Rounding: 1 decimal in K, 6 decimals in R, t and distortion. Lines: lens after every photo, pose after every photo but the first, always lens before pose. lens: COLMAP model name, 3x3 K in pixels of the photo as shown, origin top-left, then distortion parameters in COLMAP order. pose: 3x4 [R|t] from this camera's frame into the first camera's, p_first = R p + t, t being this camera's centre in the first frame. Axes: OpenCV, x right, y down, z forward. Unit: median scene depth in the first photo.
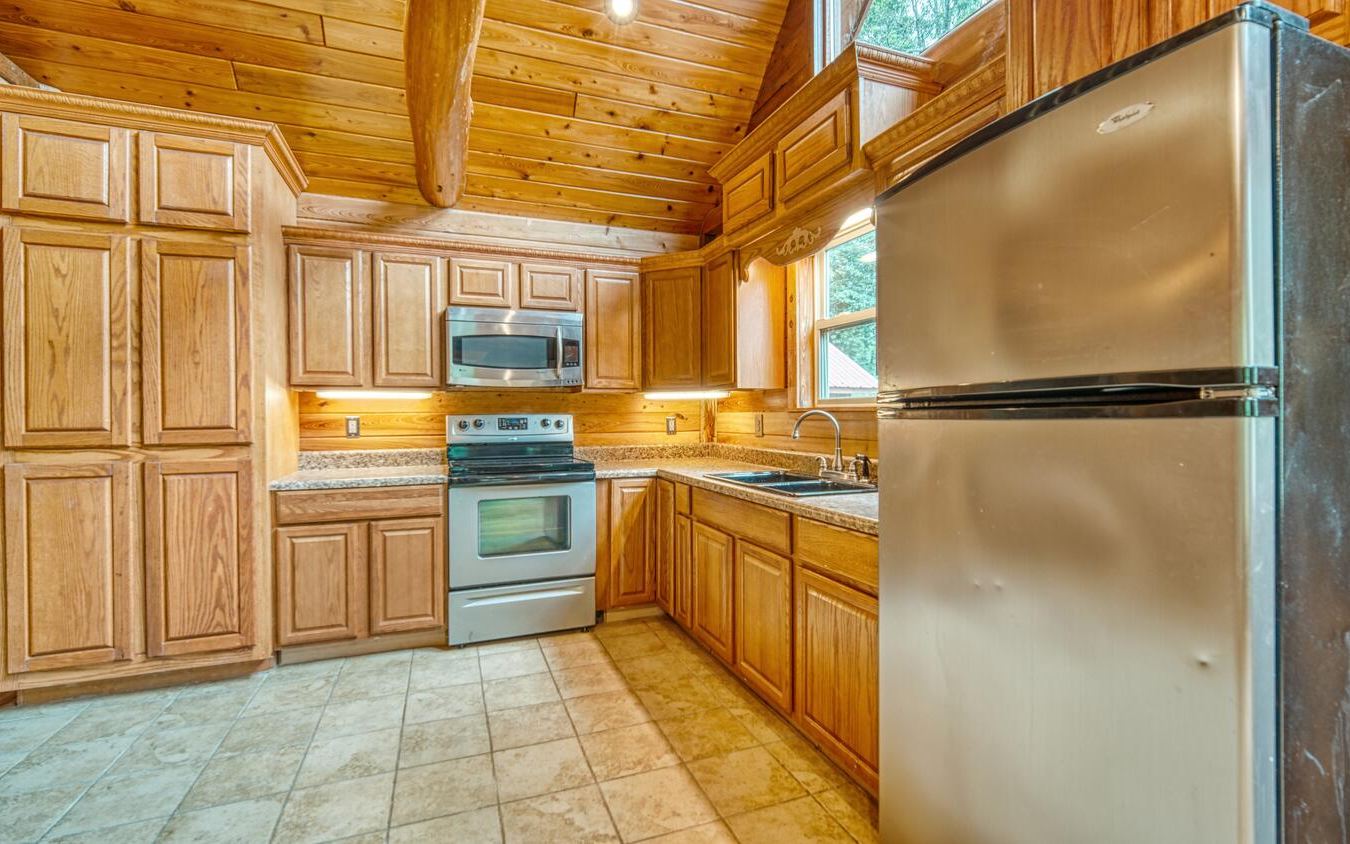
lens RADIAL K [[602.3, 0, 673.6], [0, 602.3, 419.2], [0, 0, 1]] dist [0.008446, -0.006516]
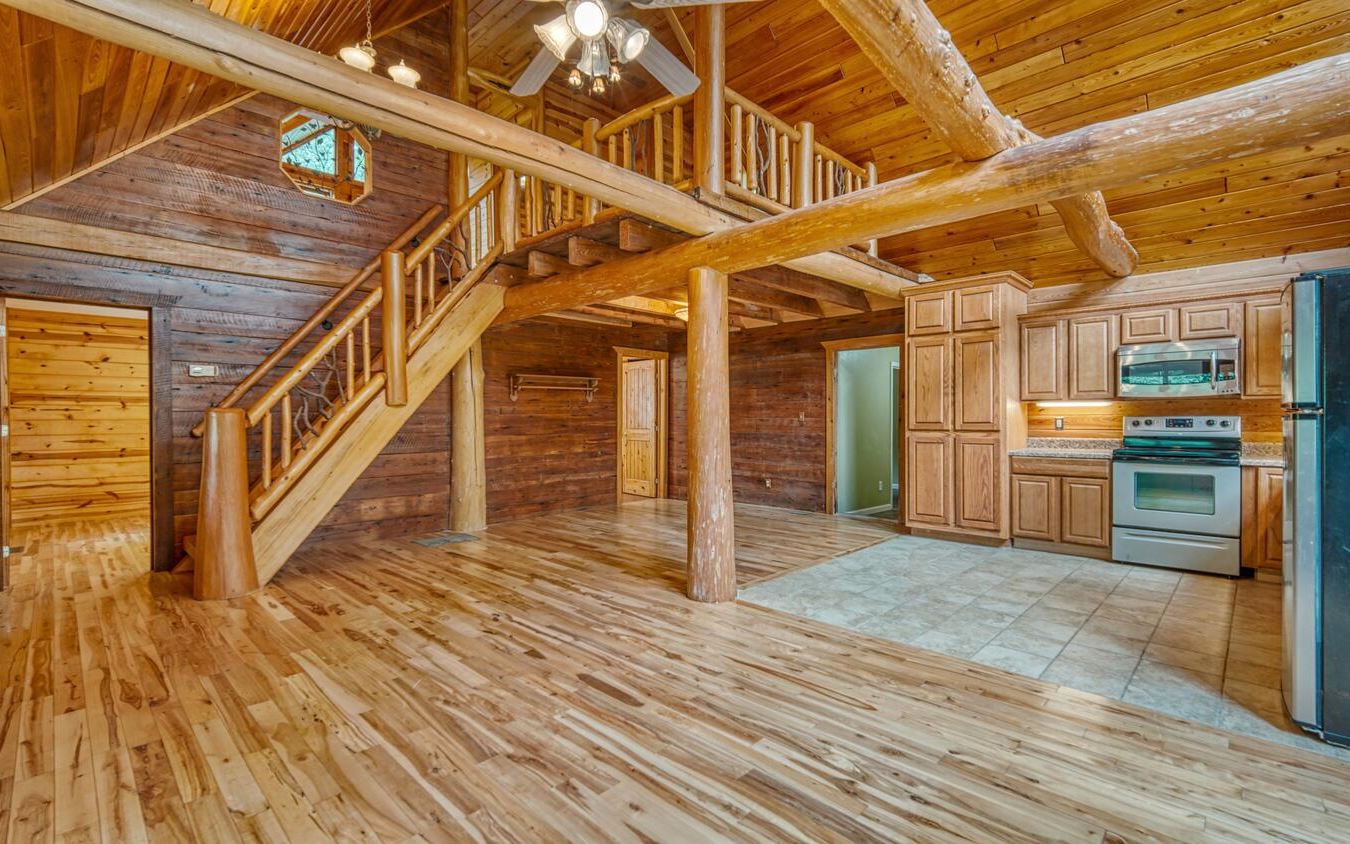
lens RADIAL K [[602.3, 0, 673.6], [0, 602.3, 419.2], [0, 0, 1]] dist [0.008446, -0.006516]
pose [[0.421369, 0.006722, -0.906864, 0.589826], [-0.005370, 0.999973, 0.004917, -0.001828], [0.906873, 0.002798, 0.421394, -0.738888]]
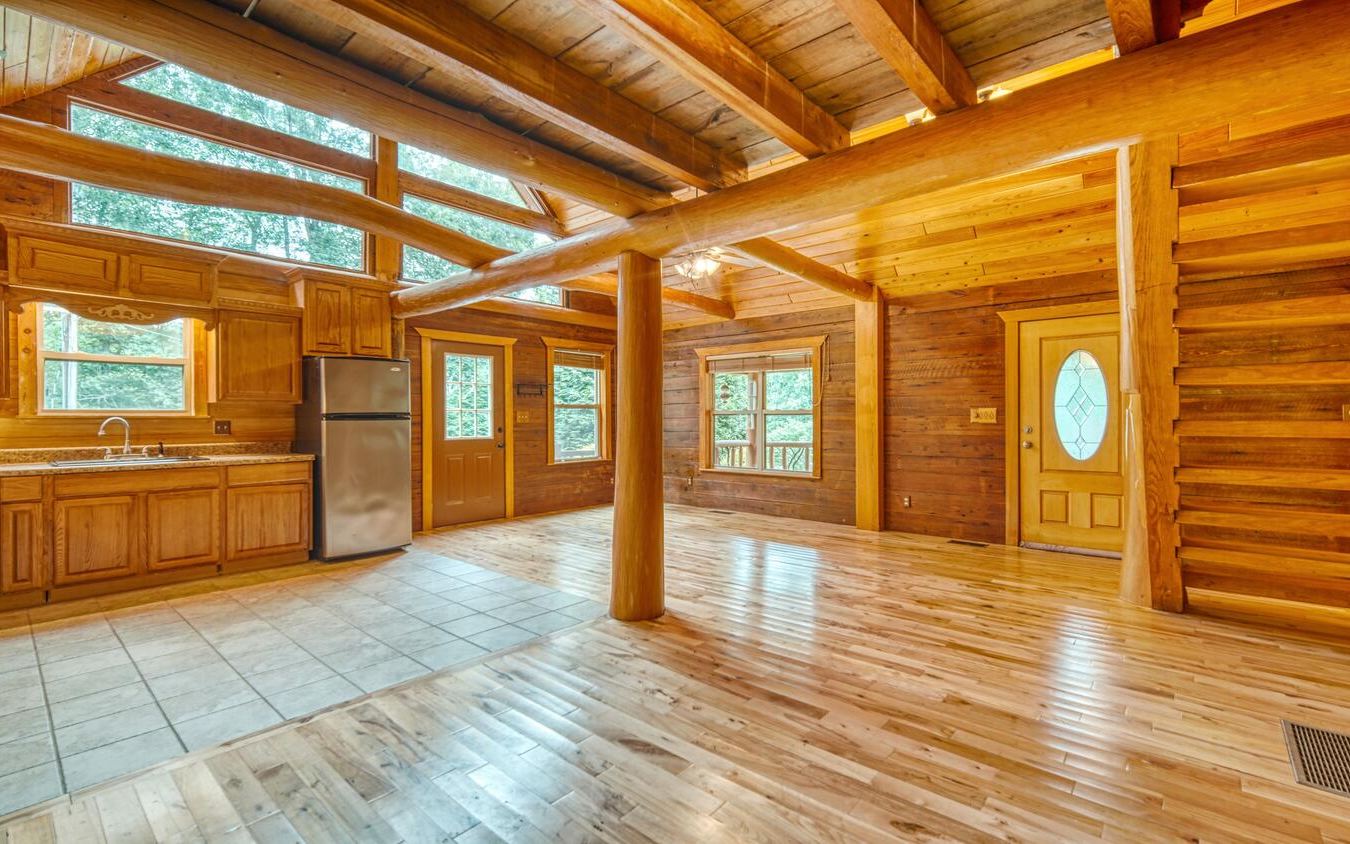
lens RADIAL K [[602.3, 0, 673.6], [0, 602.3, 419.2], [0, 0, 1]] dist [0.008446, -0.006516]
pose [[-0.470836, 0.006471, 0.882197, -1.709478], [0.012220, 0.999925, -0.000813, 0.007382], [-0.882136, 0.010398, -0.470880, 0.413790]]
